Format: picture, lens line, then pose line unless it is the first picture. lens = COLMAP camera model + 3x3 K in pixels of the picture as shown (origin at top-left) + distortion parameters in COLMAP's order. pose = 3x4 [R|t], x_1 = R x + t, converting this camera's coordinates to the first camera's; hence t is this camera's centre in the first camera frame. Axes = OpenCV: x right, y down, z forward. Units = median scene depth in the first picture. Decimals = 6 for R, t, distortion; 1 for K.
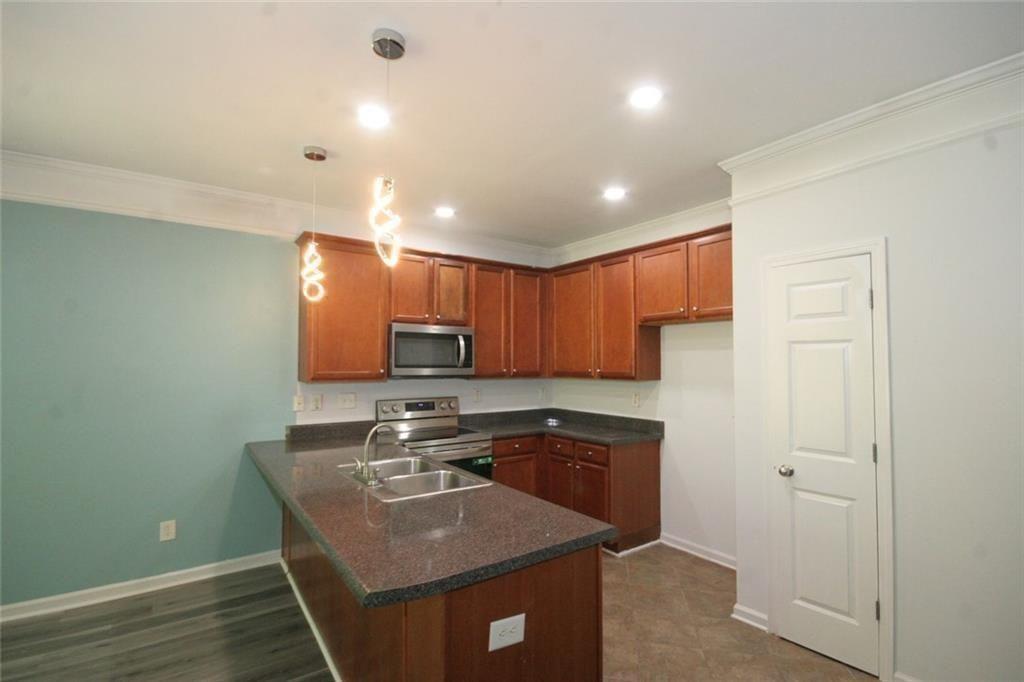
lens RADIAL K [[467.7, 0, 509.6], [0, 467.7, 344.8], [0, 0, 1]] dist [0.001242, 0.000302]
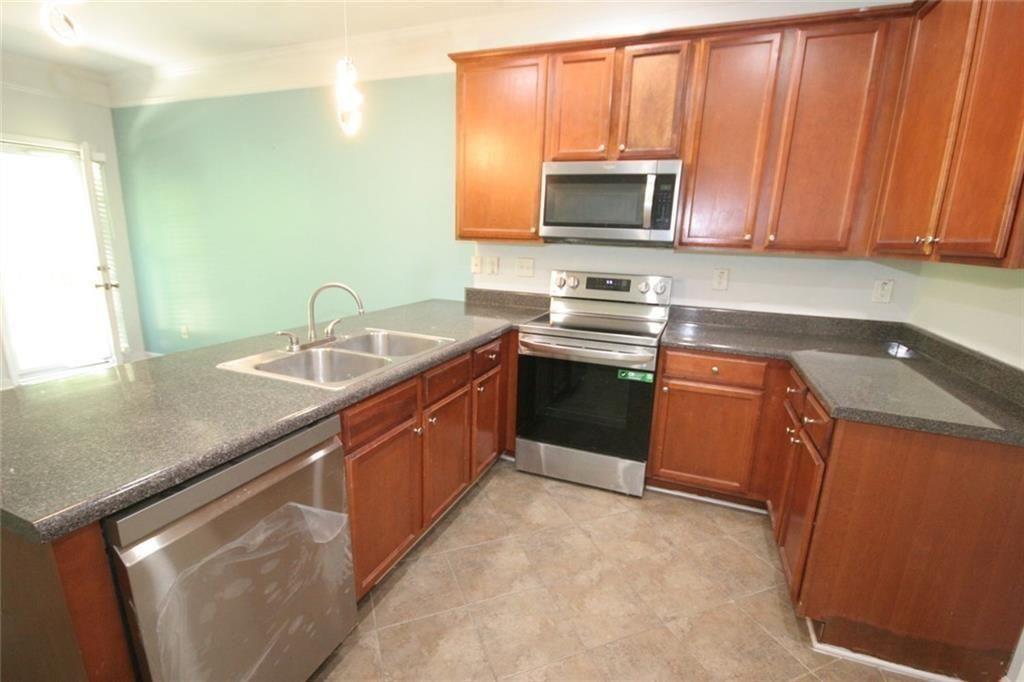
lens RADIAL K [[467.7, 0, 512.4], [0, 467.7, 343.7], [0, 0, 1]] dist [0.001242, 0.000302]
pose [[0.555153, 0.203767, -0.806402, 0.334398], [0.000652, 0.969420, 0.245407, 0.043854], [0.831748, -0.136764, 0.538043, 0.483855]]
